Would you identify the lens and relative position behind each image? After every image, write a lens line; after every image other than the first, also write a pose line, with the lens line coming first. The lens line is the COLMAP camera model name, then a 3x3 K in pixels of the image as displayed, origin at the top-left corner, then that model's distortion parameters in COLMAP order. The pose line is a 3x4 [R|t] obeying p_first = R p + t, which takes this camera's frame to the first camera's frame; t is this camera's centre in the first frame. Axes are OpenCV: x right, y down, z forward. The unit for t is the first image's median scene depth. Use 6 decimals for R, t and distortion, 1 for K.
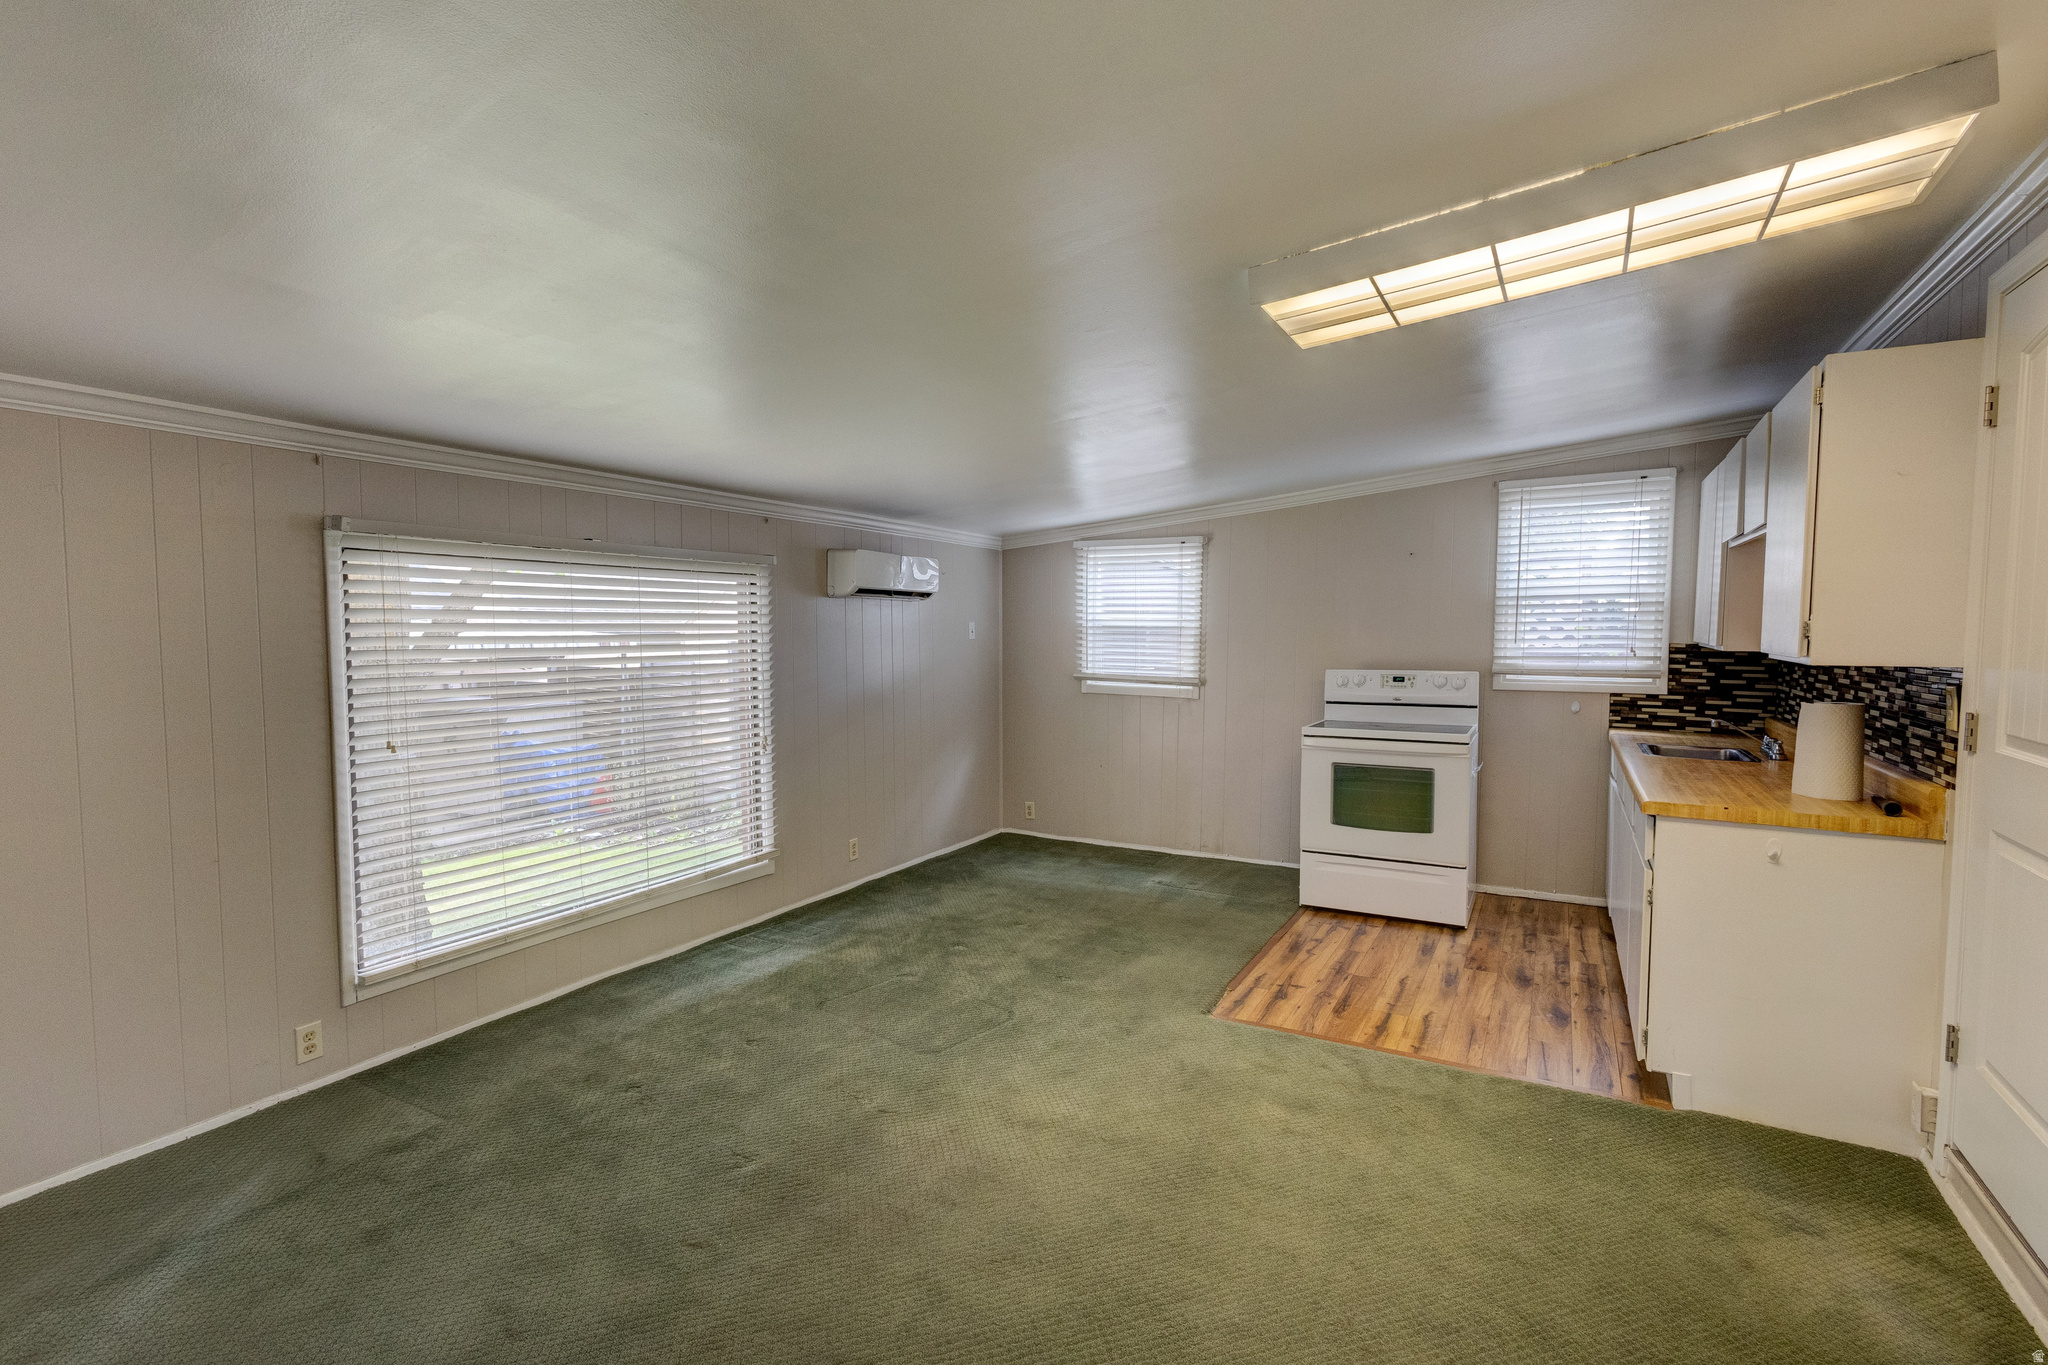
lens RADIAL K [[936.8, 0, 1015.6], [0, 936.8, 681.8], [0, 0, 1]] dist [0.005800, -0.000983]
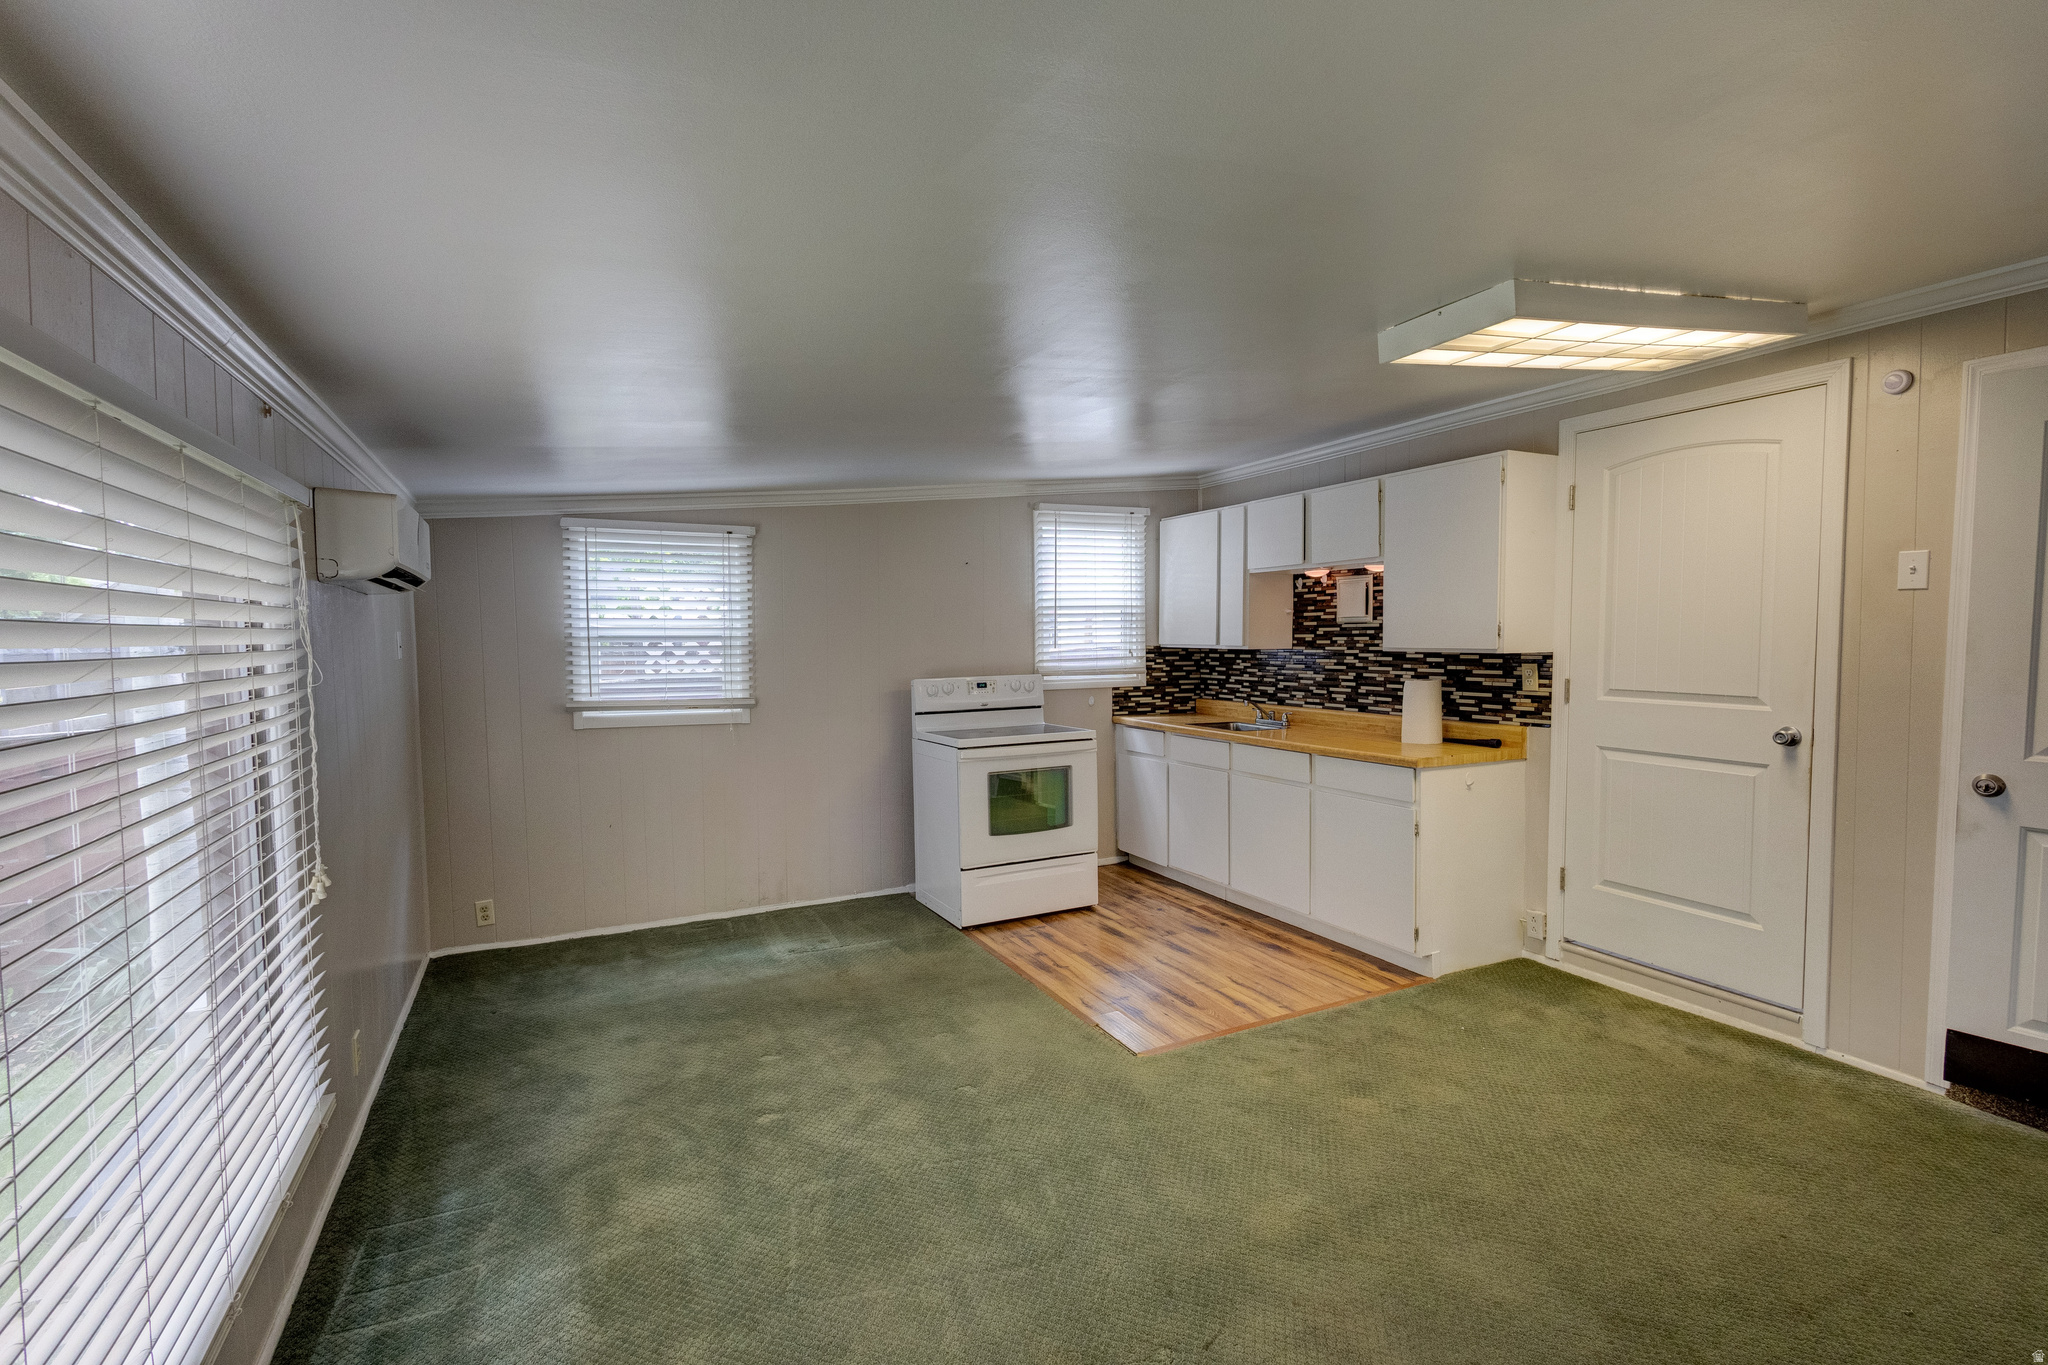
lens RADIAL K [[936.8, 0, 1016.6], [0, 936.8, 685.2], [0, 0, 1]] dist [0.005800, -0.000983]
pose [[0.560657, -0.048811, 0.826608, -0.455203], [0.058373, 0.998107, 0.019345, -0.022446], [-0.825988, 0.037406, 0.562445, 0.432482]]
